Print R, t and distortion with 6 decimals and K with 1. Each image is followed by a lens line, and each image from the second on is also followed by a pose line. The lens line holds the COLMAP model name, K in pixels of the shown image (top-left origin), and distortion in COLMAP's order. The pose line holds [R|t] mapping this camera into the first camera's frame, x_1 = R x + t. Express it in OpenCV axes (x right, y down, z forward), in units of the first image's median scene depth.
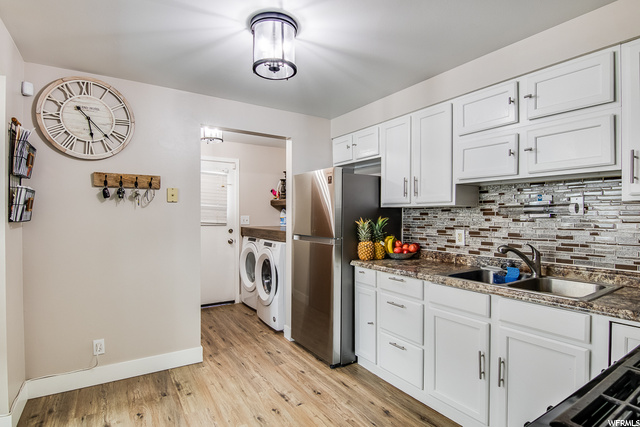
lens RADIAL K [[324.1, 0, 320.0], [0, 324.1, 213.5], [0, 0, 1]] dist [-0.001086, -0.000230]
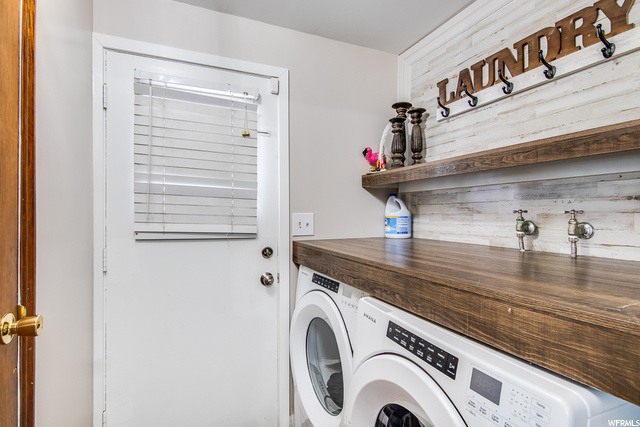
lens RADIAL K [[324.1, 0, 320.0], [0, 324.1, 213.5], [0, 0, 1]] dist [-0.001086, -0.000230]
pose [[0.988159, -0.004720, -0.153361, -0.153697], [0.004933, 0.999987, 0.001006, 0.007045], [0.153354, -0.001750, 0.988170, 0.627698]]
